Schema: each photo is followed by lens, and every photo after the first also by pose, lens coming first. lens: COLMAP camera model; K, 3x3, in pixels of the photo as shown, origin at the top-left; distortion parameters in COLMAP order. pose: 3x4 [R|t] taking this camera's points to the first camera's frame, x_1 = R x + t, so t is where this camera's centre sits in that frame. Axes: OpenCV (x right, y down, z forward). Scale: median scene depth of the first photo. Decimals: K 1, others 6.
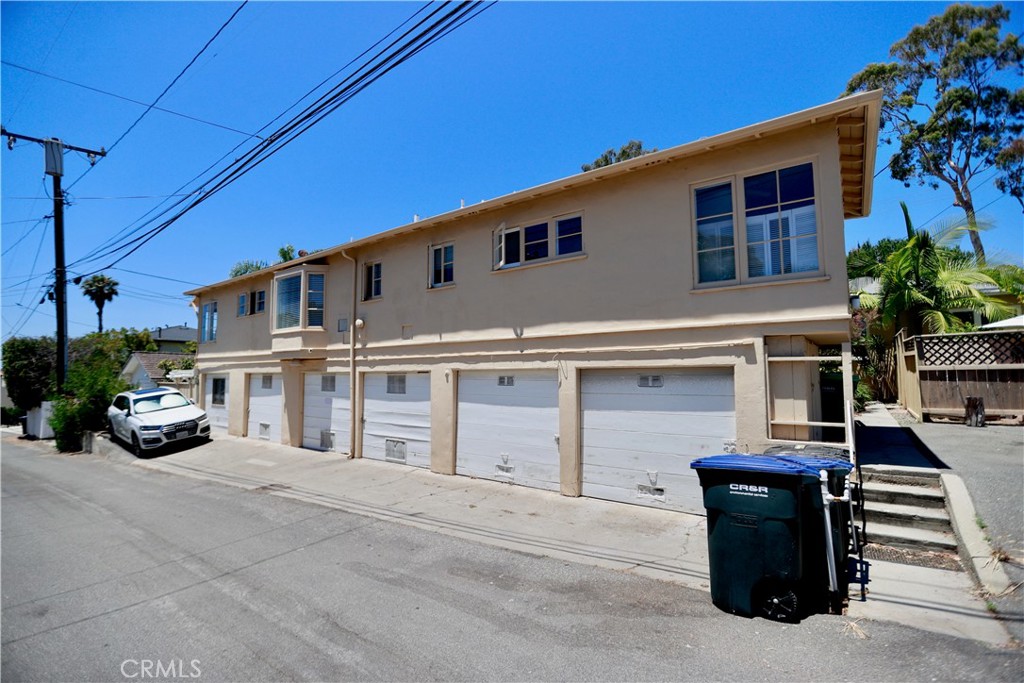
lens RADIAL K [[465.0, 0, 511.7], [0, 465.0, 343.2], [0, 0, 1]] dist [-0.032599, 0.007513]
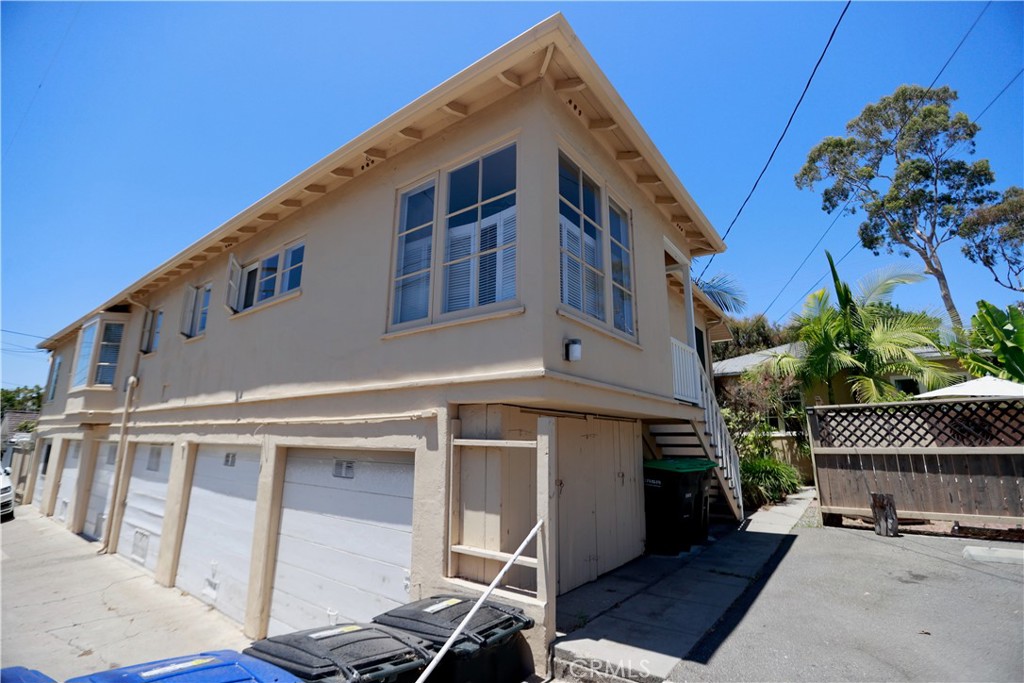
lens RADIAL K [[465.0, 0, 506.4], [0, 465.0, 342.8], [0, 0, 1]] dist [-0.032599, 0.007513]
pose [[0.999881, 0.014430, -0.005452, 0.326083], [-0.015061, 0.989643, -0.142757, -0.004947], [0.003336, 0.142822, 0.989743, 0.187930]]
